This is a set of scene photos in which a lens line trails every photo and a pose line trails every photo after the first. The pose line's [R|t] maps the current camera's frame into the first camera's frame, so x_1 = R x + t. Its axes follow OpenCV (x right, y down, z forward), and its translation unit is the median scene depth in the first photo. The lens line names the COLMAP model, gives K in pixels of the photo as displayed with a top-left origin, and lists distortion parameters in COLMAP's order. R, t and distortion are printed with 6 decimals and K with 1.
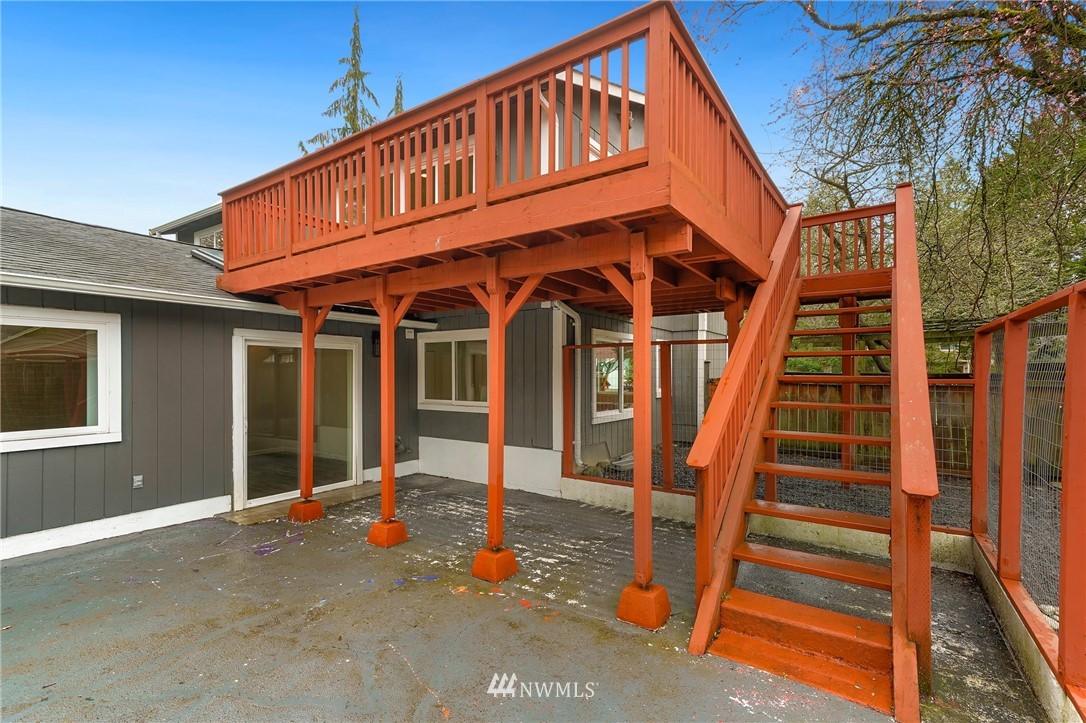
lens RADIAL K [[501.7, 0, 547.5], [0, 501.7, 370.5], [0, 0, 1]] dist [0.011519, 0.000389]
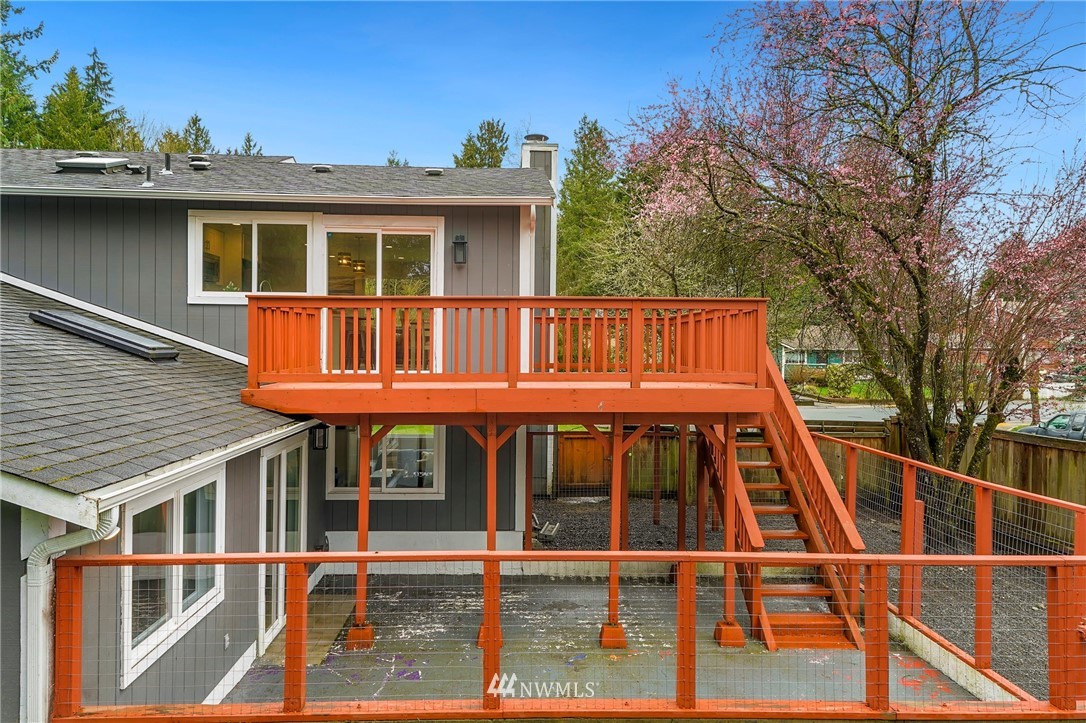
lens RADIAL K [[755.8, 0, 541.2], [0, 755.8, 352.5], [0, 0, 1]] dist [0.007352, -0.001366]
pose [[0.806142, -0.002521, 0.591716, -0.964377], [-0.009197, 0.999817, 0.016789, -0.263710], [-0.591650, -0.018976, 0.805972, -0.323558]]
